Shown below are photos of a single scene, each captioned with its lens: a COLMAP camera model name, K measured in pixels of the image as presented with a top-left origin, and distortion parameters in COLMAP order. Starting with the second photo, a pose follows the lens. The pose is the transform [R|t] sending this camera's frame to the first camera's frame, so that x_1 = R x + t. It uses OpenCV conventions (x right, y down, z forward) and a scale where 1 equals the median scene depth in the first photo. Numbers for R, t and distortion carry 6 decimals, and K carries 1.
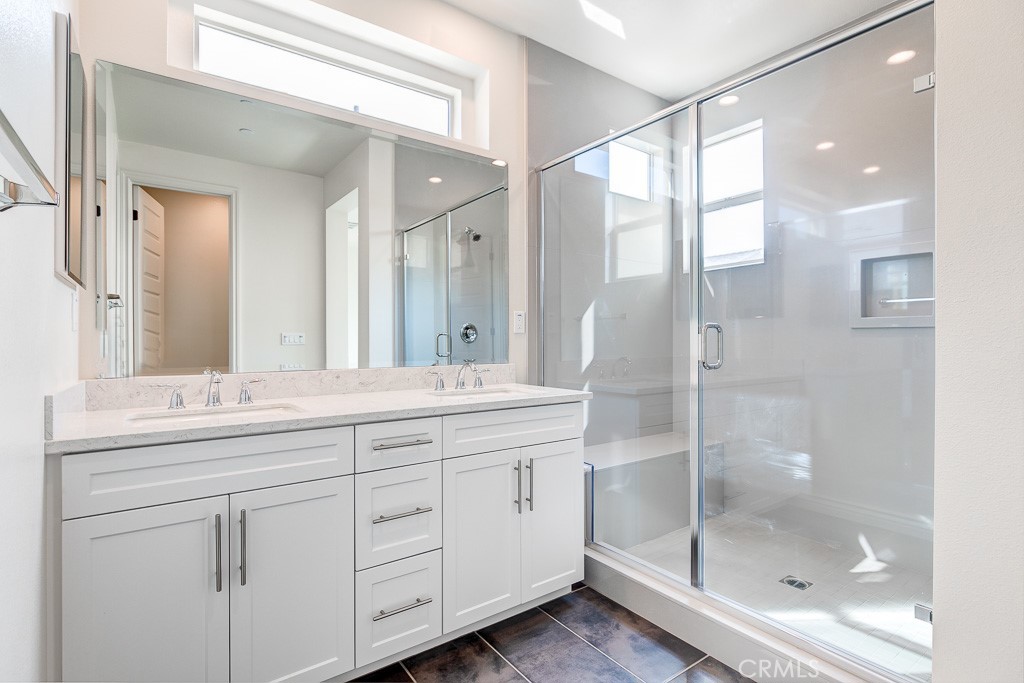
lens RADIAL K [[494.7, 0, 510.4], [0, 494.7, 341.4], [0, 0, 1]] dist [-0.005101, -0.000182]
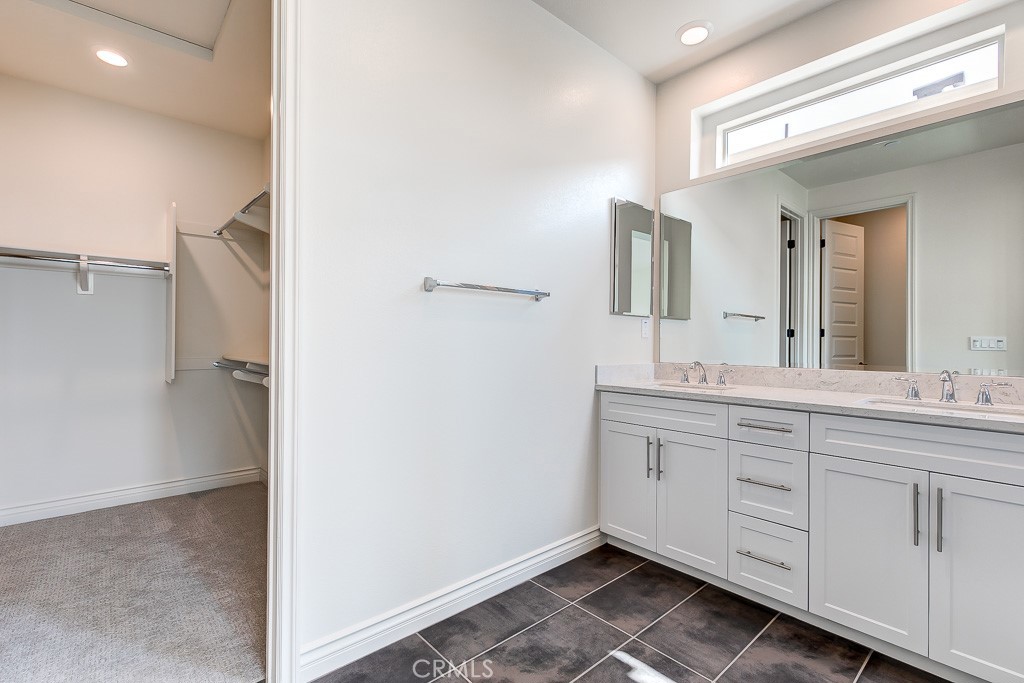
lens RADIAL K [[466.4, 0, 510.3], [0, 466.4, 340.5], [0, 0, 1]] dist [0.010285, -0.002893]
pose [[0.104398, 0.000554, -0.994535, 0.841218], [-0.010237, 0.999947, -0.000518, -0.002813], [0.994483, 0.010235, 0.104398, 0.225609]]
